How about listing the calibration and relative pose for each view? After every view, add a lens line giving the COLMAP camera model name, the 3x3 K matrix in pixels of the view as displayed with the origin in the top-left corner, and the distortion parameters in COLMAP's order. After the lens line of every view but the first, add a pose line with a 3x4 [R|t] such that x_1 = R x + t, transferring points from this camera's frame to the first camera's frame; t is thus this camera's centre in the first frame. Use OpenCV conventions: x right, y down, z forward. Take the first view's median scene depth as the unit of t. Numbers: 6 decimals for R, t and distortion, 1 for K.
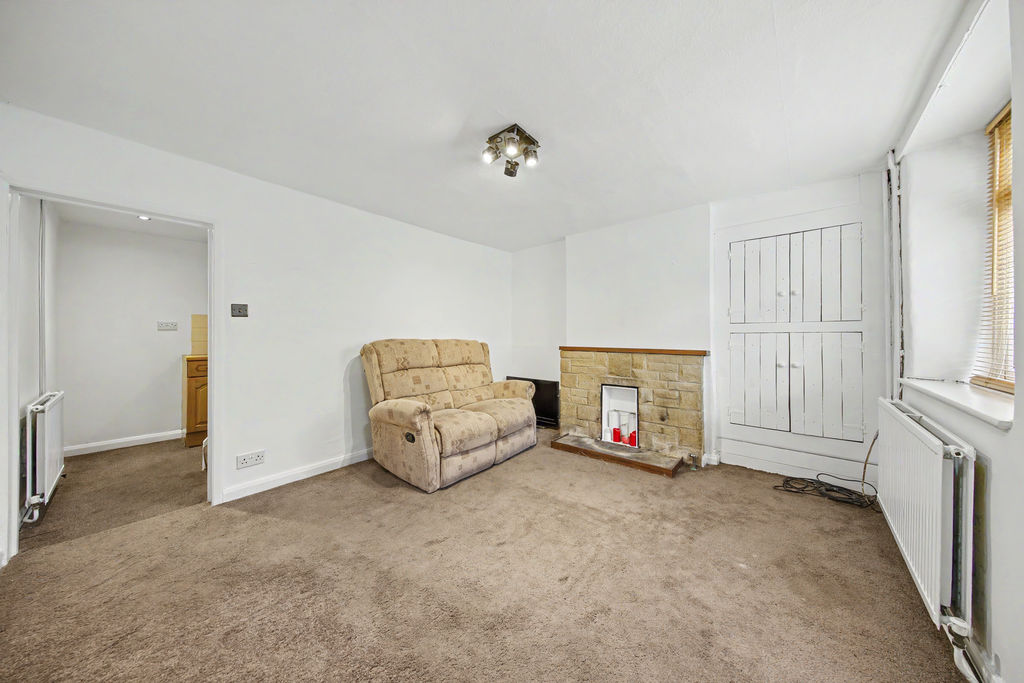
lens RADIAL K [[326.6, 0, 526.6], [0, 326.6, 335.7], [0, 0, 1]] dist [0.000465, 0.000005]
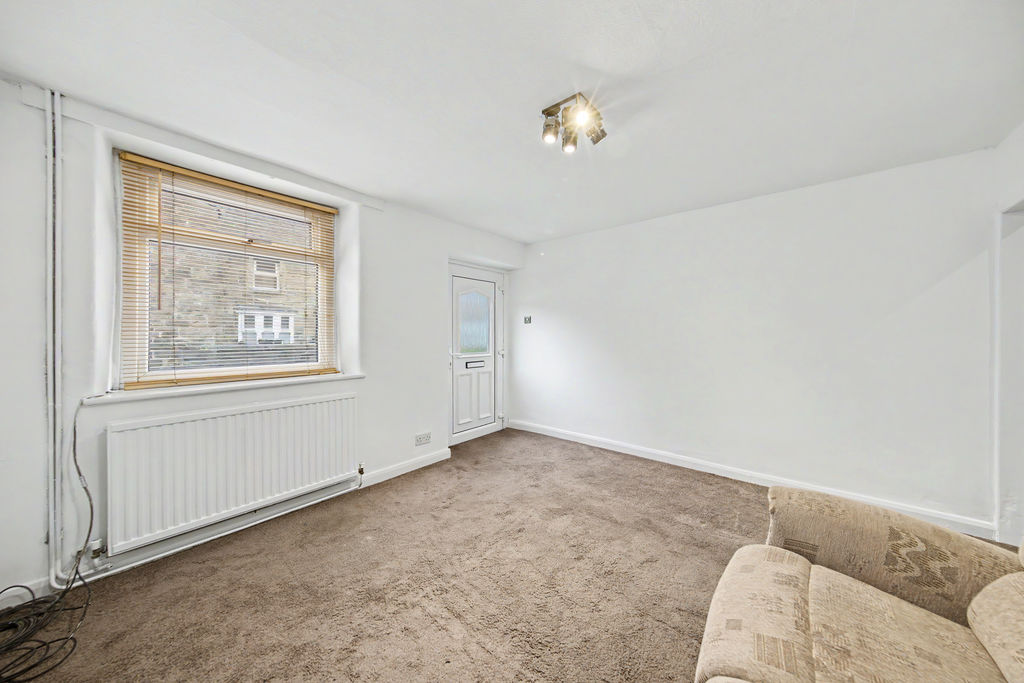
lens RADIAL K [[335.3, 0, 513.6], [0, 335.3, 336.5], [0, 0, 1]] dist [-0.000817, -0.000140]
pose [[-0.999860, 0.001575, 0.016643, 0.062680], [0.001606, 0.999997, 0.001823, -0.015515], [-0.016640, 0.001850, -0.999860, 1.211315]]
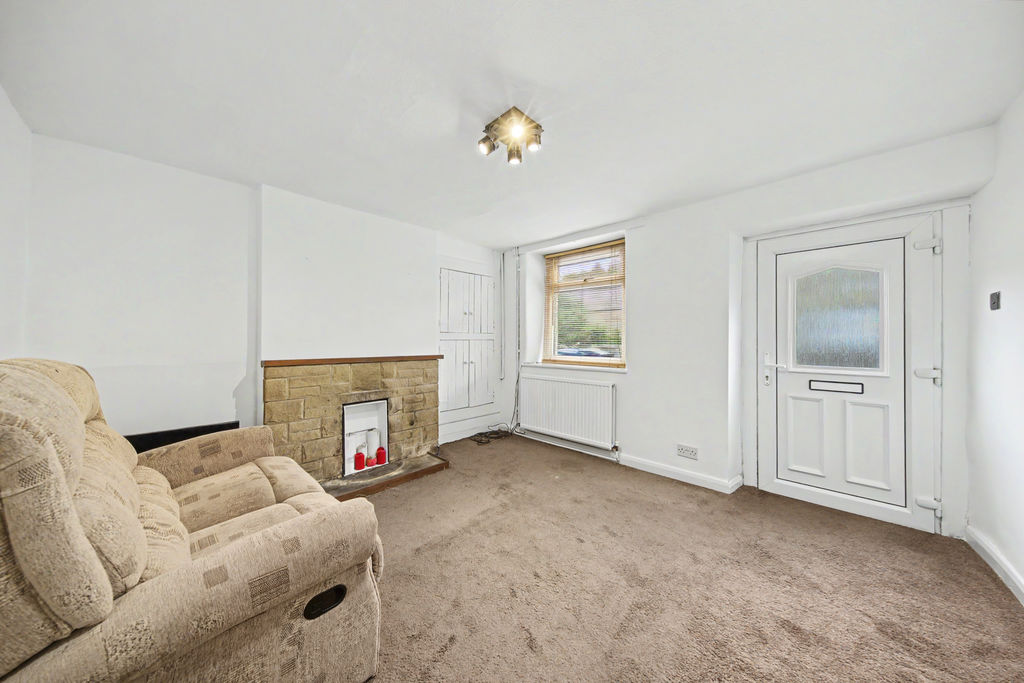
lens RADIAL K [[335.3, 0, 513.6], [0, 335.3, 336.5], [0, 0, 1]] dist [-0.000817, -0.000140]
pose [[0.079631, 0.007147, 0.996799, -0.617177], [-0.004606, 0.999966, -0.006802, -0.013680], [-0.996814, -0.004050, 0.079662, 0.599116]]
